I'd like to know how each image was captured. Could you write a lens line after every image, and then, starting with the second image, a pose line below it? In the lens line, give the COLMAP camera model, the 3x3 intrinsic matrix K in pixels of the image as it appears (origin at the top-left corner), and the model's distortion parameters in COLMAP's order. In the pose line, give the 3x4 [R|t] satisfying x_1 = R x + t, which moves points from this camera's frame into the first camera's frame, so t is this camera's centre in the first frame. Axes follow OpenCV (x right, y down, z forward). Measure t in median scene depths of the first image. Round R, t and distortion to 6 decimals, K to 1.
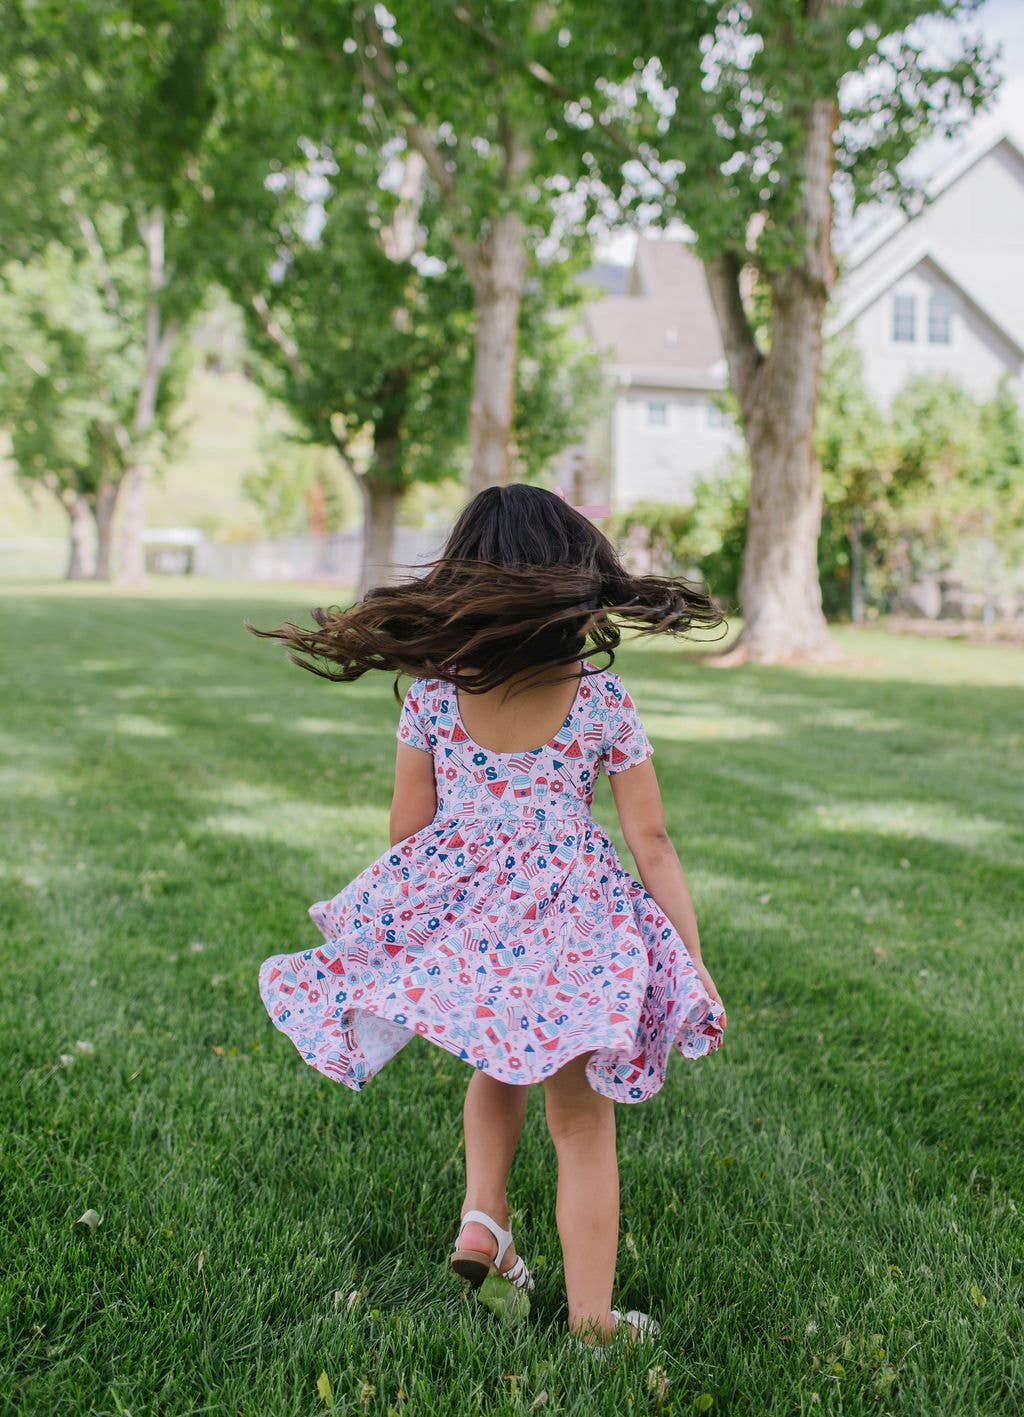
lens RADIAL K [[1709.7, 0, 554.3], [0, 1709.7, 584.4], [0, 0, 1]] dist [0.006060, 0.003362]
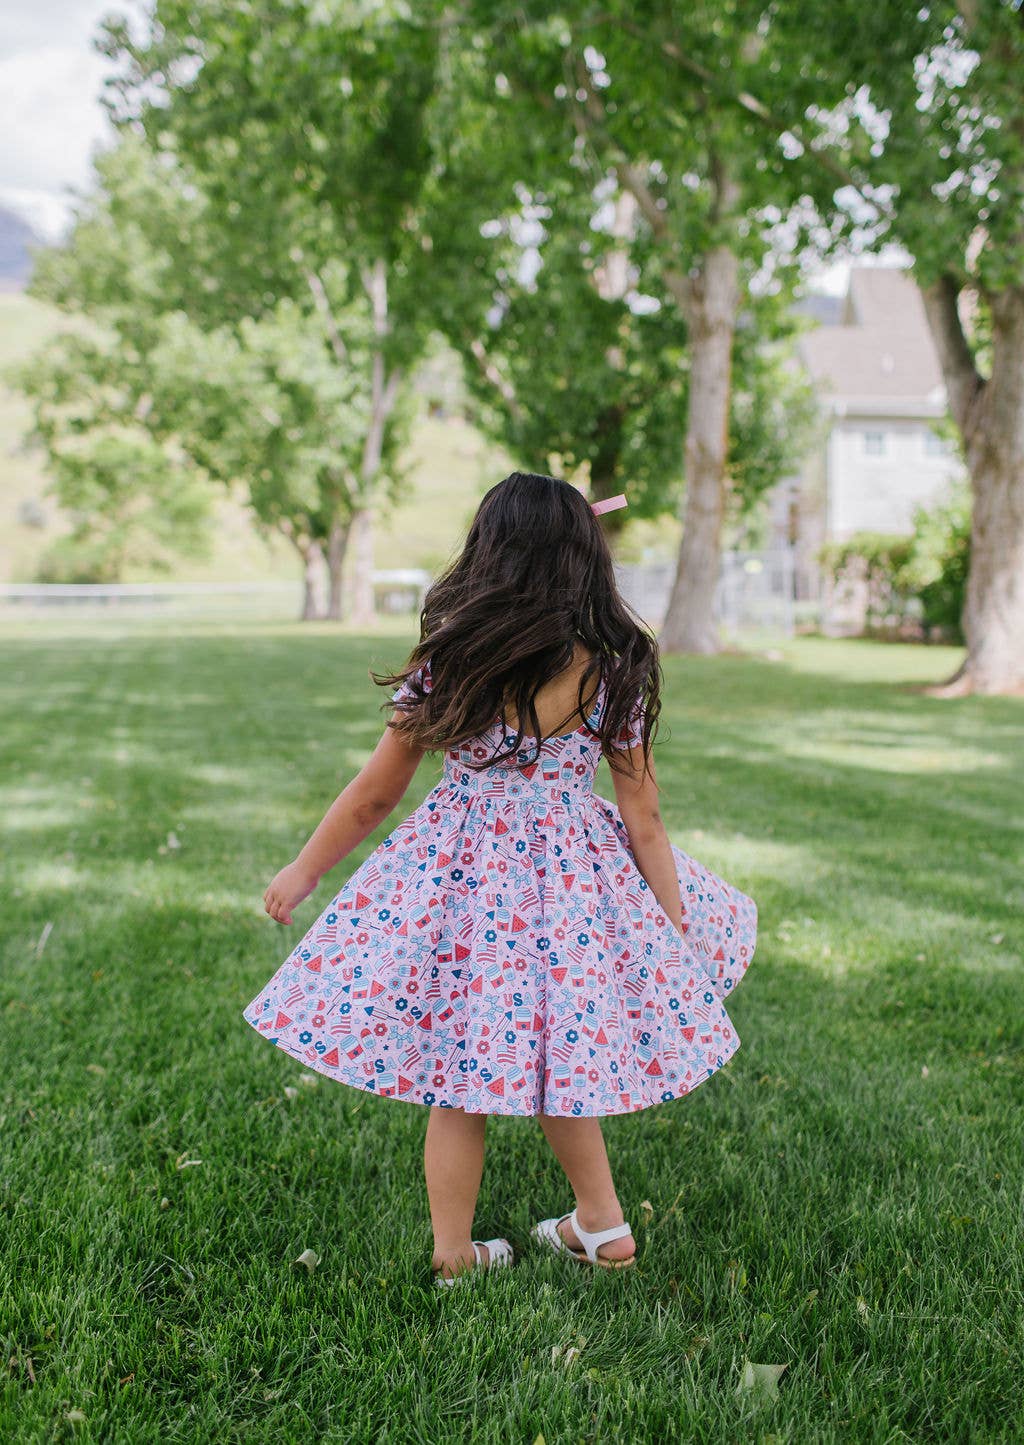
lens RADIAL K [[1670.8, 0, 515.0], [0, 1670.8, 643.5], [0, 0, 1]] dist [0.006488, -0.002493]
pose [[0.988260, -0.014216, -0.152117, 0.000165], [0.016423, 0.999777, 0.013260, 0.000347], [0.151895, -0.015603, 0.988273, 0.012008]]
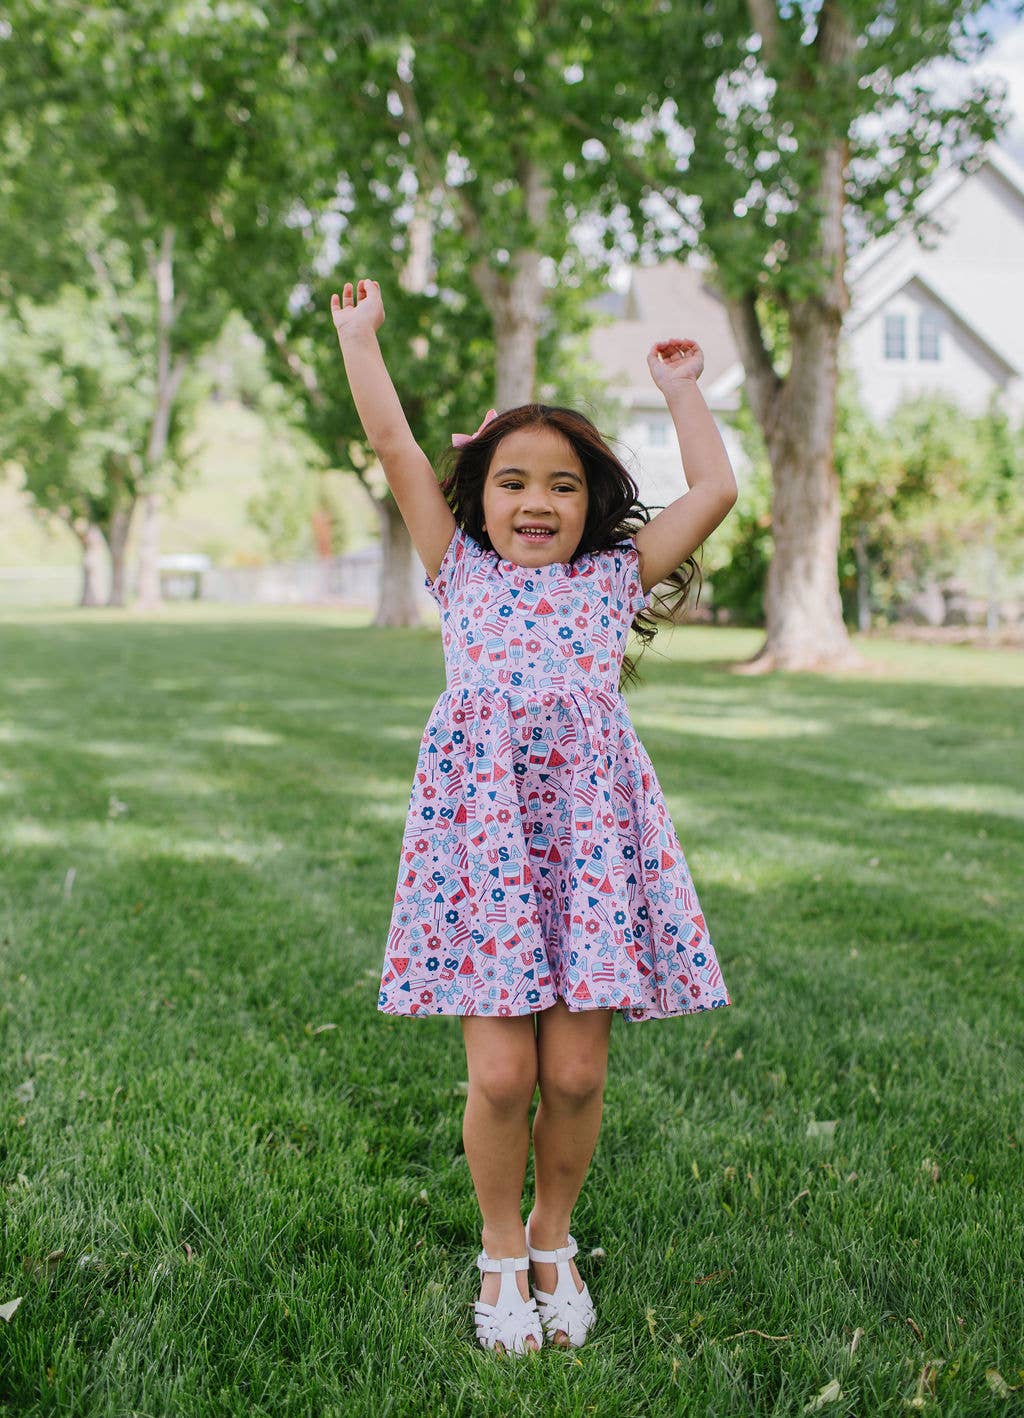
lens RADIAL K [[1710.9, 0, 554.3], [0, 1710.9, 584.8], [0, 0, 1]] dist [0.006060, 0.003362]
pose [[0.999646, -0.020781, 0.016597, -0.041228], [0.020968, 0.999718, -0.011176, 0.002428], [-0.016360, 0.011520, 0.999800, -0.057531]]
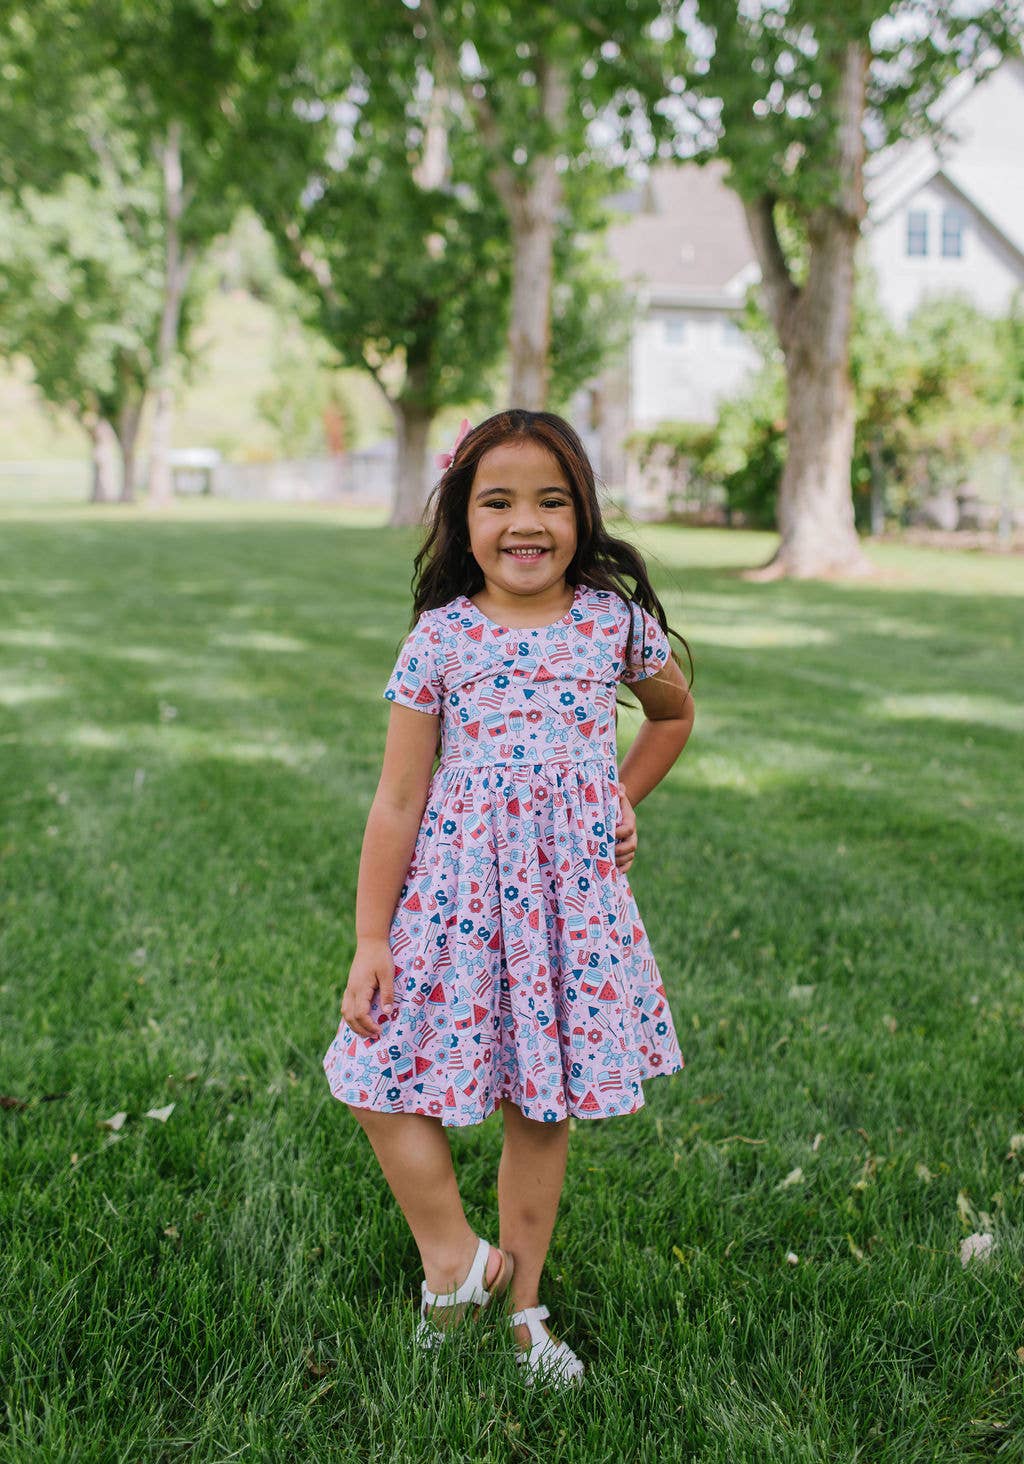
lens RADIAL K [[1755.5, 0, 564.3], [0, 1755.5, 632.8], [0, 0, 1]] dist [0.016478, -0.005645]
pose [[0.999775, -0.015748, 0.014240, -0.044709], [0.014592, 0.996852, 0.077931, -0.007339], [-0.015423, -0.077706, 0.996857, -0.107439]]
